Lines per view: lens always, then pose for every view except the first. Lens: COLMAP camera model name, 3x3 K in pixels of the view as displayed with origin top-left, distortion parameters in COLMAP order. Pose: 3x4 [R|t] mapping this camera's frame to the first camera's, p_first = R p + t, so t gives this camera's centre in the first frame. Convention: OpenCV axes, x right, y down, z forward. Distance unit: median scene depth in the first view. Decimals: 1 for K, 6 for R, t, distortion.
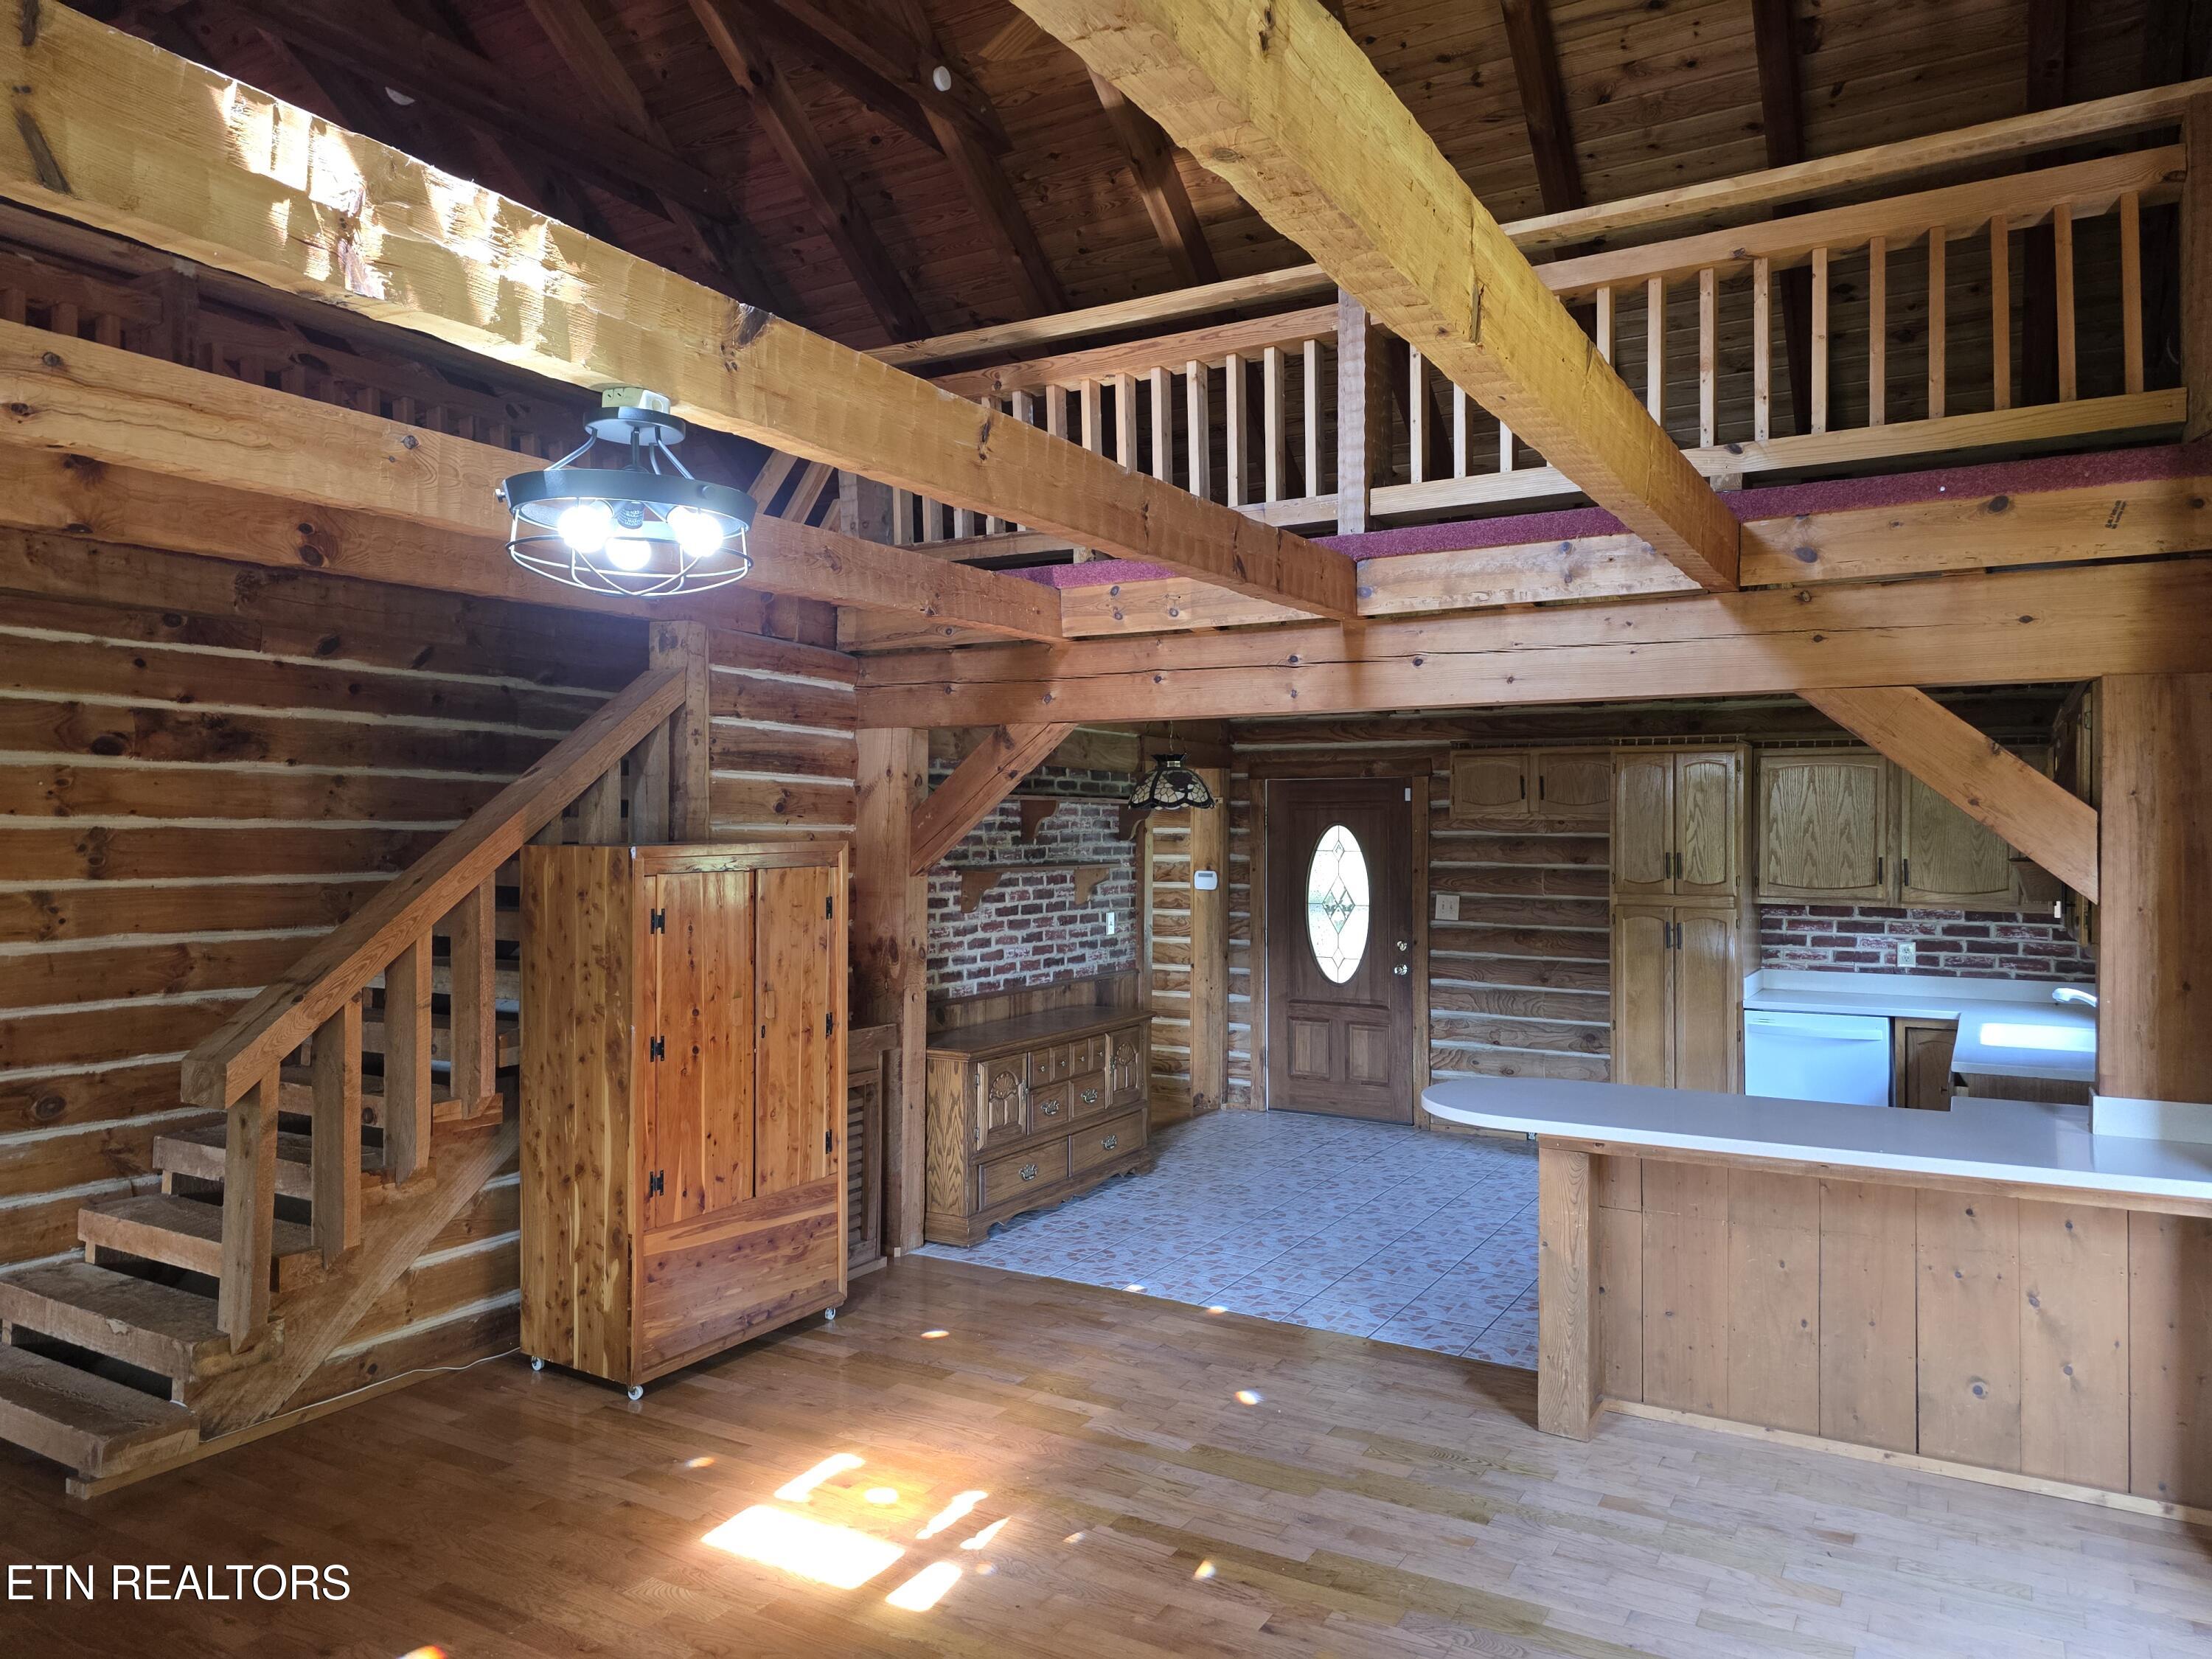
lens RADIAL K [[1502.0, 0, 1106.0], [0, 1502.0, 829.5], [0, 0, 1]] dist [0.000347, -0.000103]
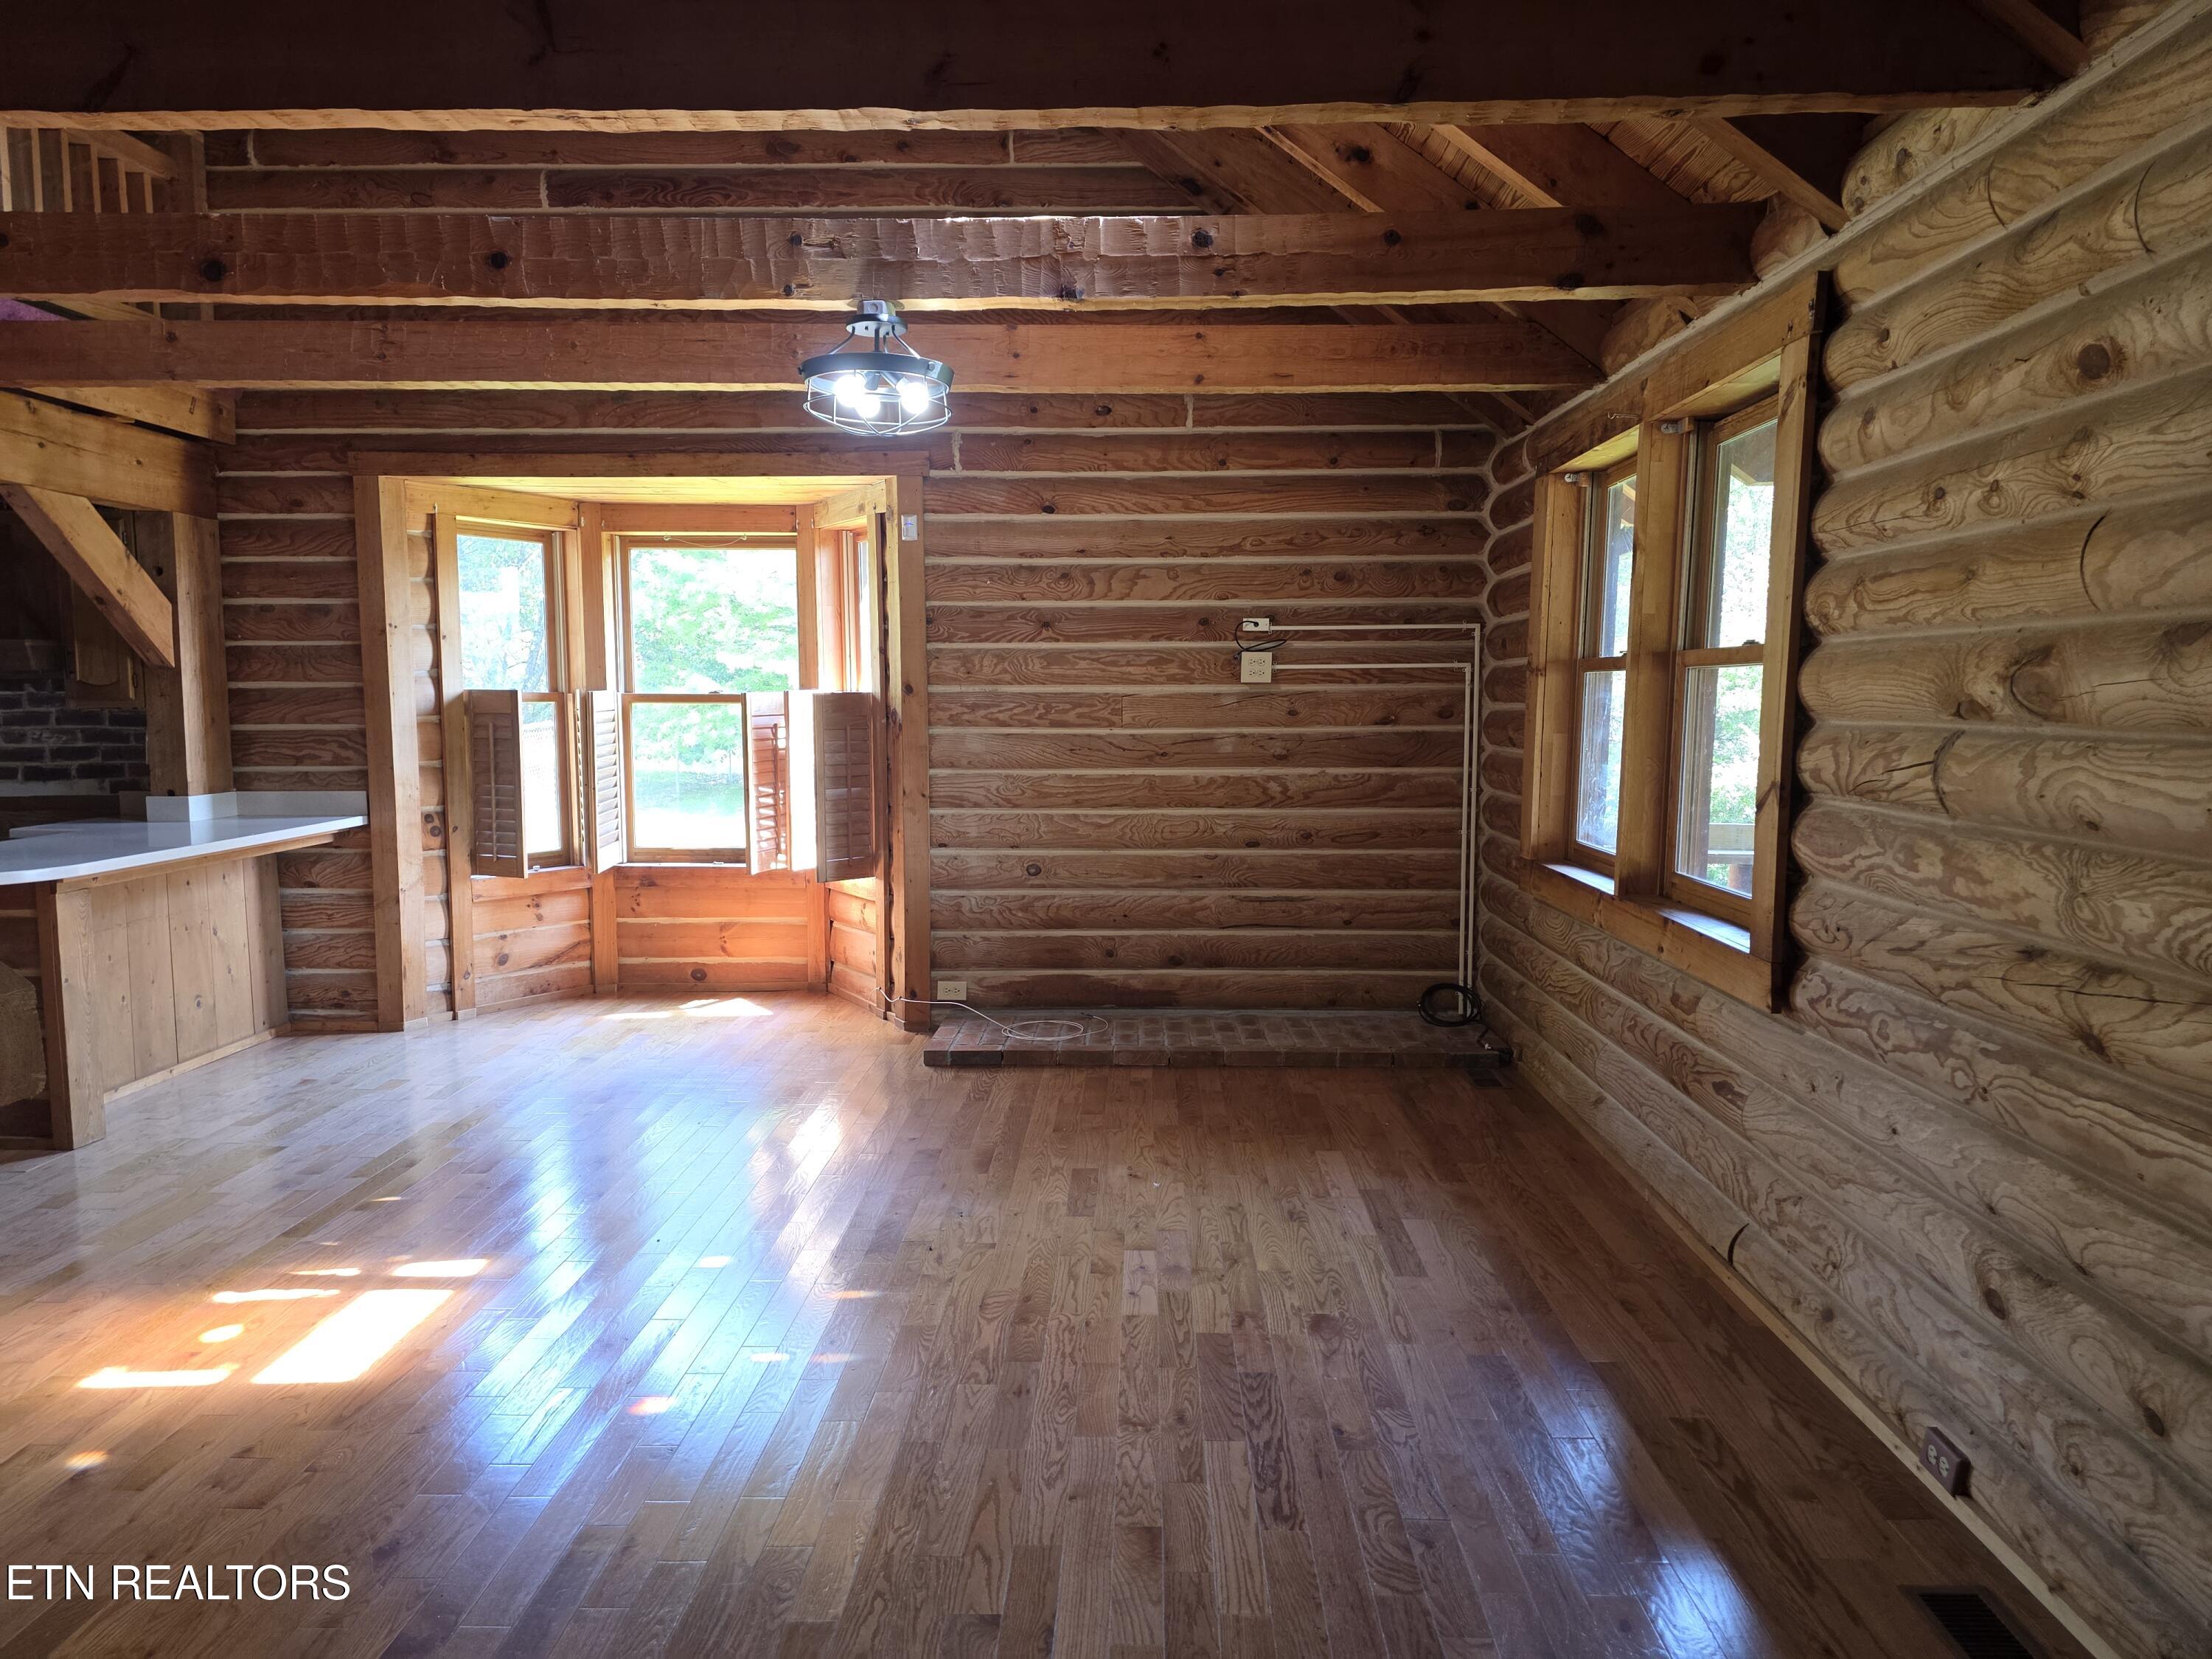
lens RADIAL K [[1466.1, 0, 1122.8], [0, 1466.1, 834.9], [0, 0, 1]] dist [0.104494, -0.109833]
pose [[-0.493544, -0.085817, 0.865476, -0.538894], [-0.005351, 0.995401, 0.095649, 0.033196], [-0.869704, 0.042576, -0.491734, 0.456255]]
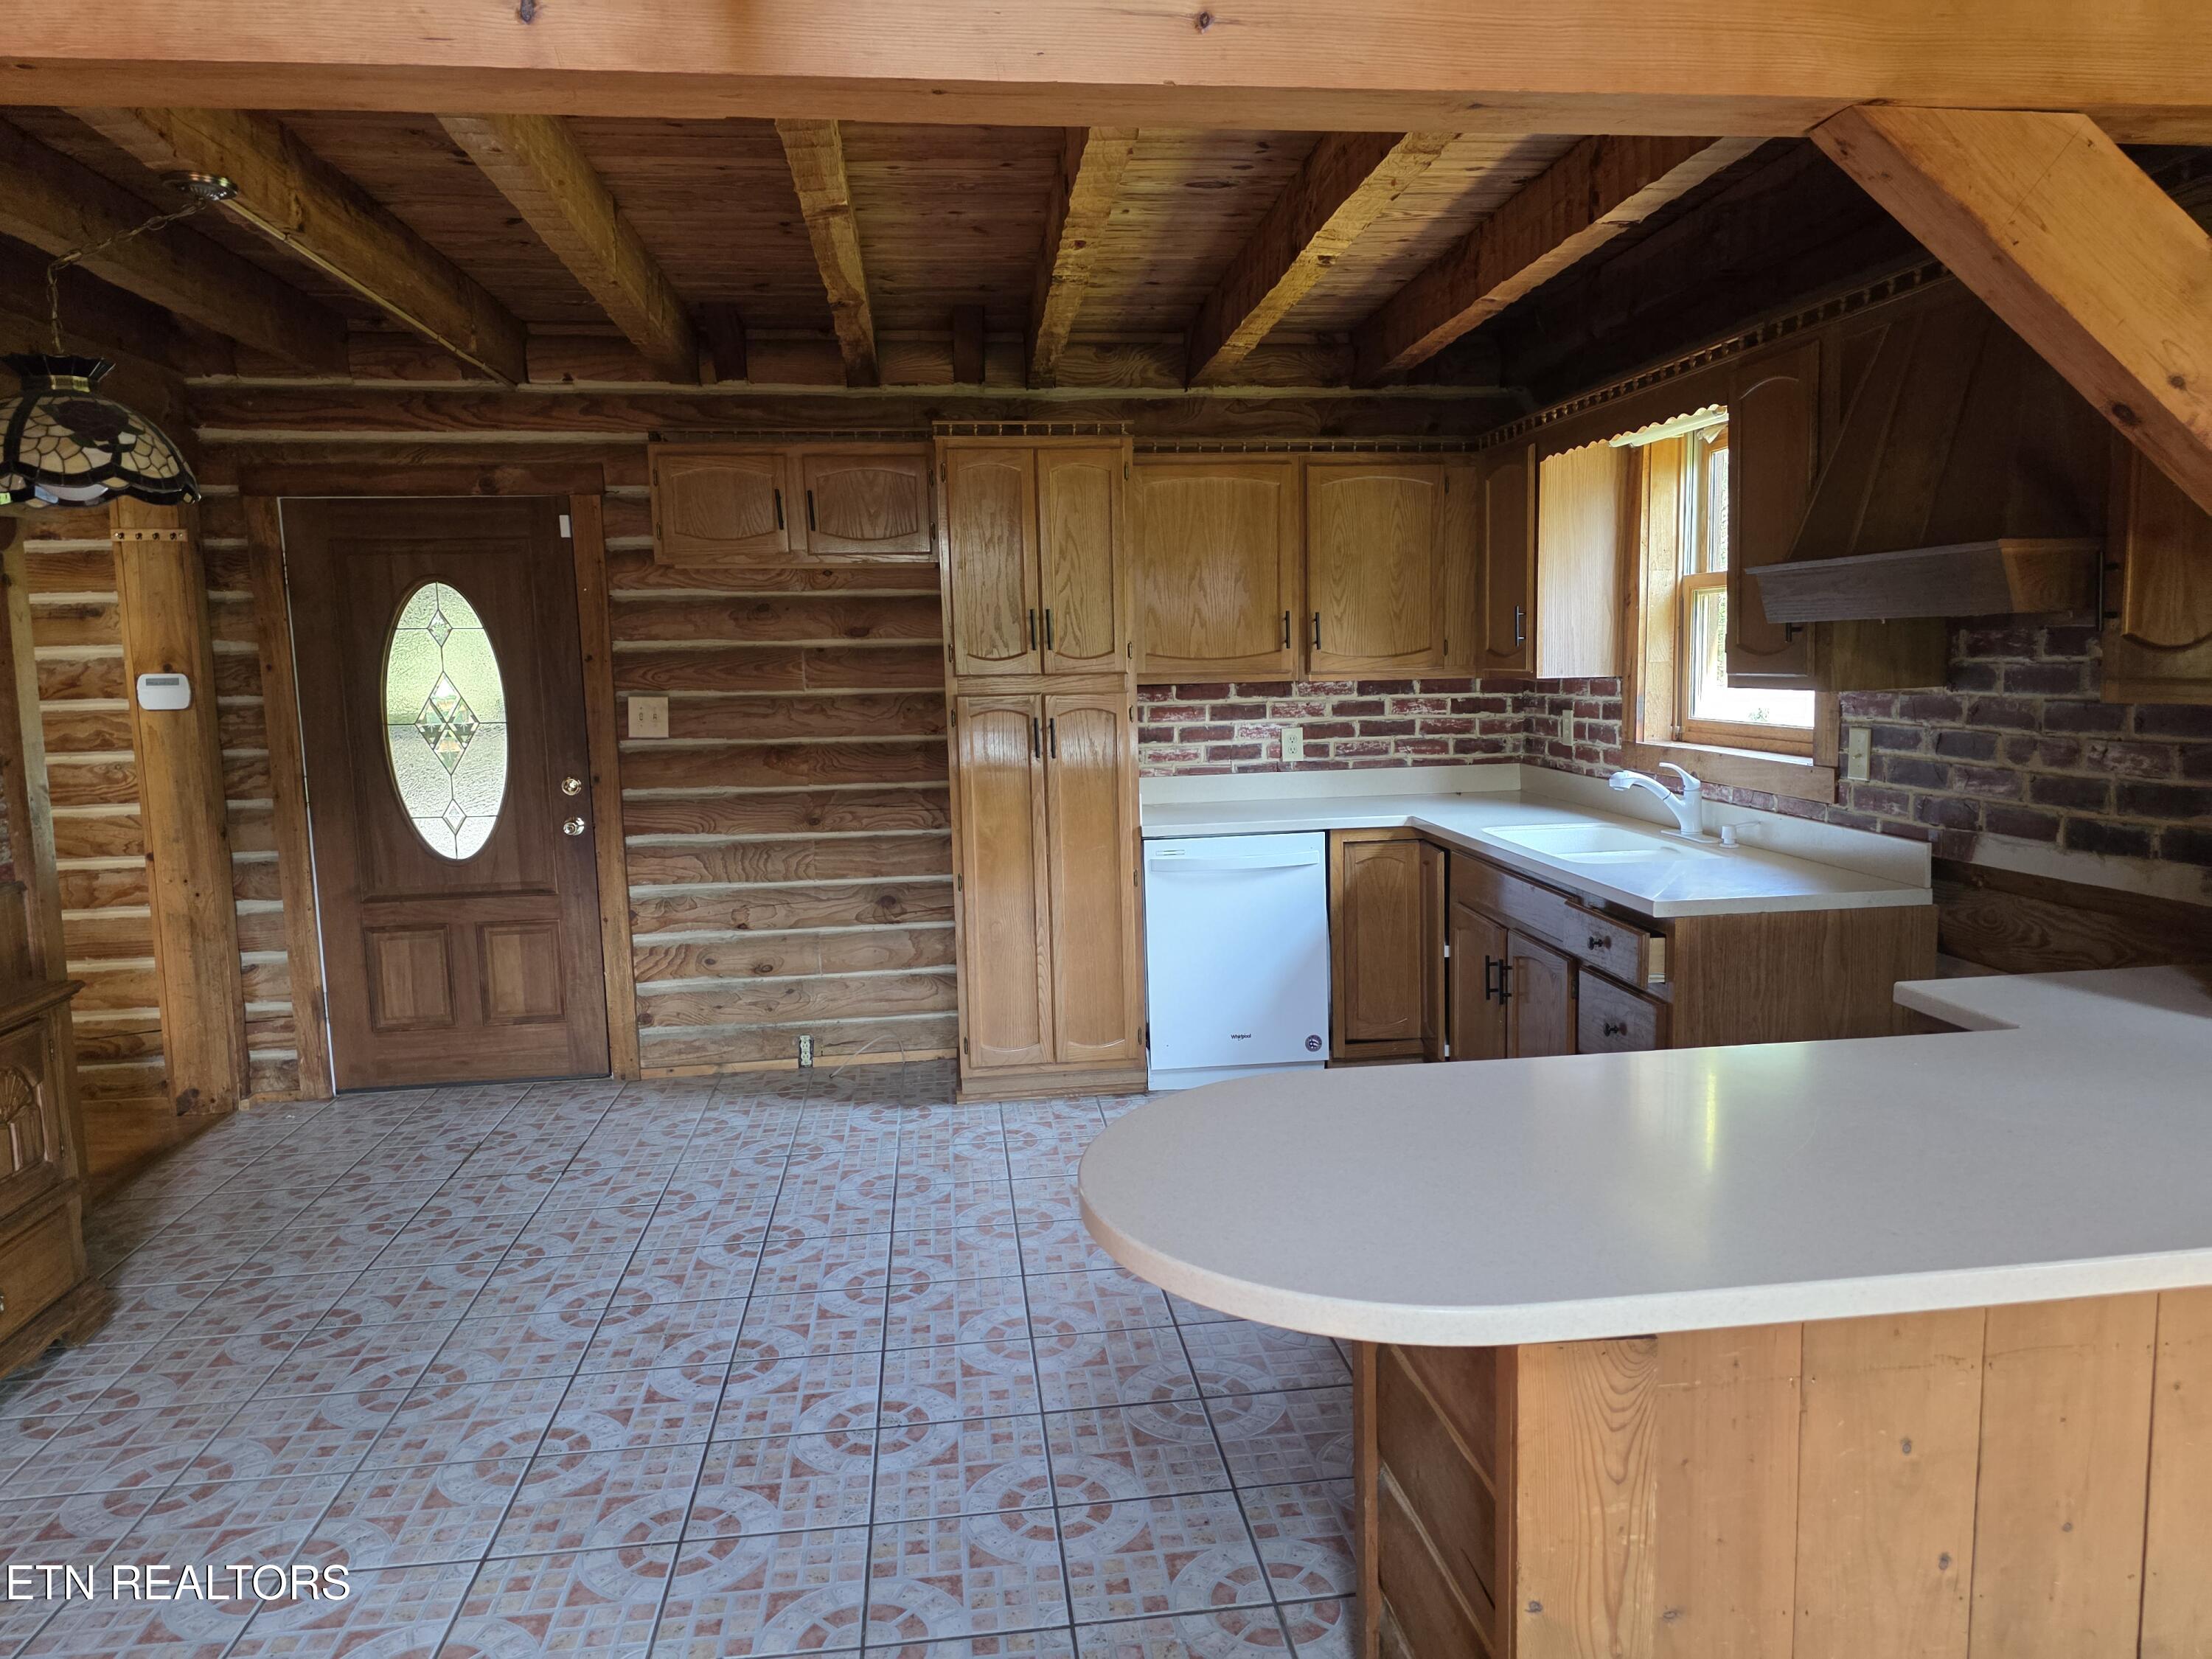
lens RADIAL K [[1481.6, 0, 1113.0], [0, 1481.6, 818.9], [0, 0, 1]] dist [0.069537, -0.068510]
pose [[0.795130, -0.093535, 0.599182, 0.012041], [0.026861, 0.992496, 0.119288, 0.026501], [-0.605843, -0.078755, 0.791676, 0.420404]]
